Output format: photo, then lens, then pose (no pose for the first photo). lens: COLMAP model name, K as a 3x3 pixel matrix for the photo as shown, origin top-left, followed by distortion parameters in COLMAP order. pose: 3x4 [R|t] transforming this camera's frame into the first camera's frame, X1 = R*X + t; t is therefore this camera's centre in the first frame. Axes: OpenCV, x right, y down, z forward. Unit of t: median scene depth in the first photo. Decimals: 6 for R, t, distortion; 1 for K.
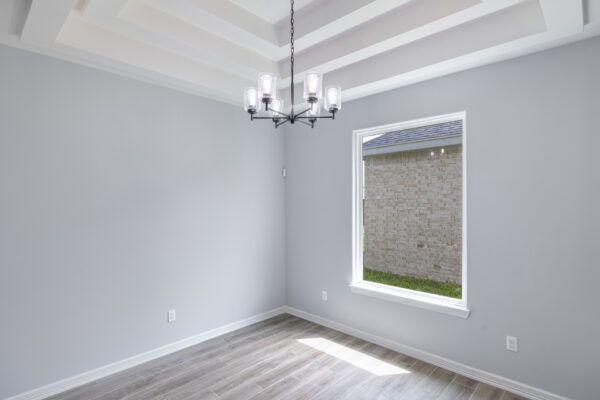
lens RADIAL K [[310.6, 0, 300.3], [0, 310.6, 199.8], [0, 0, 1]] dist [-0.000671, -0.000399]
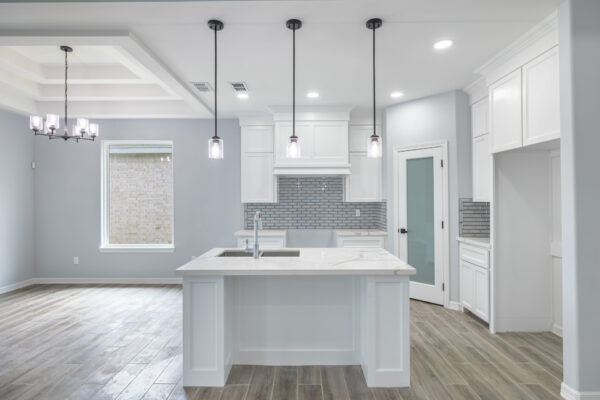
lens RADIAL K [[323.7, 0, 298.4], [0, 323.7, 199.2], [0, 0, 1]] dist [0.004893, 0.000825]
pose [[0.737538, 0.000557, 0.675305, -0.091002], [-0.002312, 0.999996, 0.001700, 0.024537], [-0.675301, -0.002815, 0.737537, -0.382447]]
